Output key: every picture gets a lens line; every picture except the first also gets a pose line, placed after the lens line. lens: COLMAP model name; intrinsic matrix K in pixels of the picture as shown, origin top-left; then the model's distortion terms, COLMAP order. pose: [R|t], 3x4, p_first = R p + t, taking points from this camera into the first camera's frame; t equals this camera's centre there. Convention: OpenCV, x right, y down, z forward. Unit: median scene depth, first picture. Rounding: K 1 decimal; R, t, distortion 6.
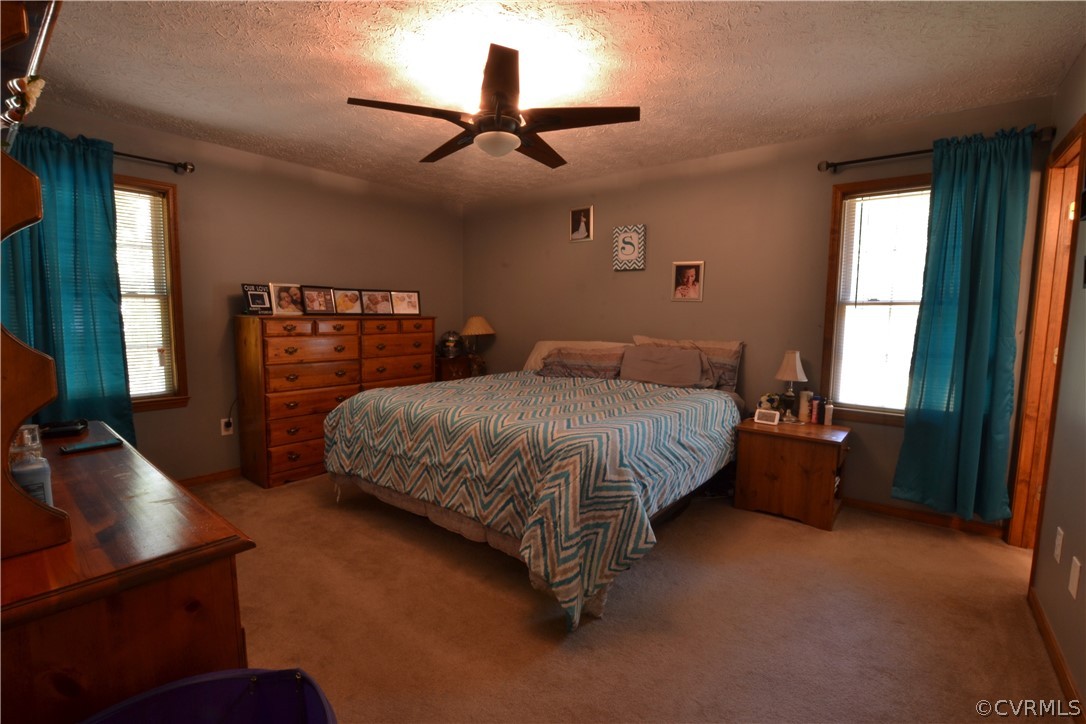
lens RADIAL K [[486.3, 0, 543.7], [0, 486.3, 360.4], [0, 0, 1]] dist [-0.032496, 0.003622]
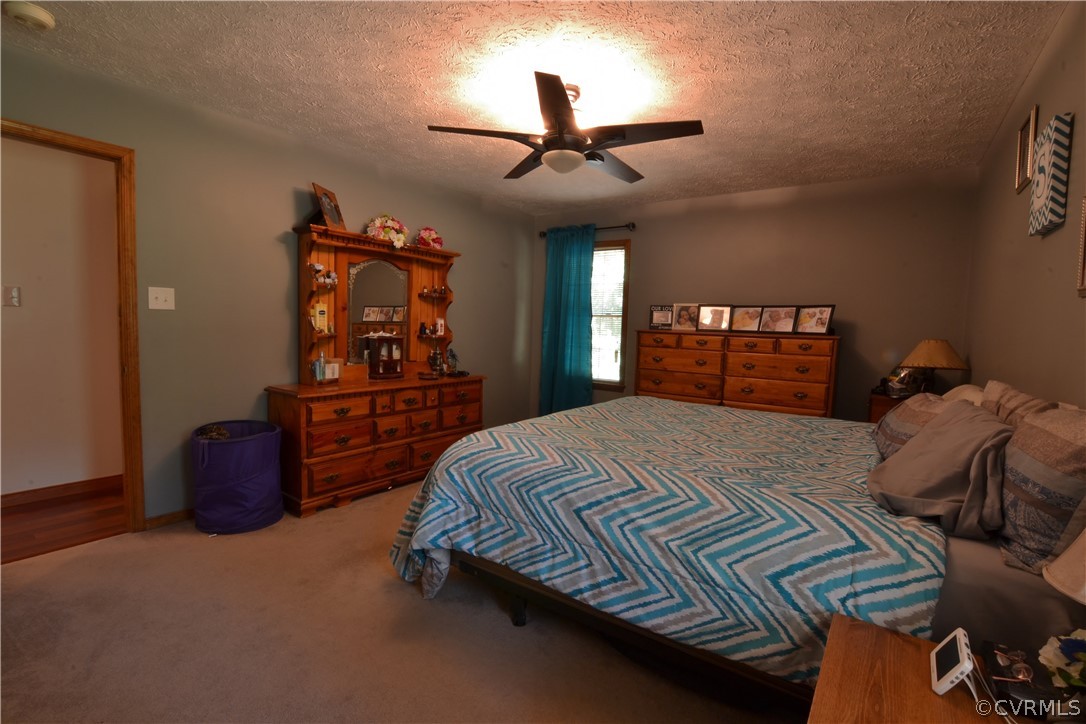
lens RADIAL K [[486.3, 0, 543.3], [0, 486.3, 361.6], [0, 0, 1]] dist [-0.032496, 0.003622]
pose [[0.065119, 0.066885, -0.995633, 0.590432], [-0.122671, 0.990720, 0.058532, -0.044840], [0.990309, 0.118323, 0.072719, 0.563342]]
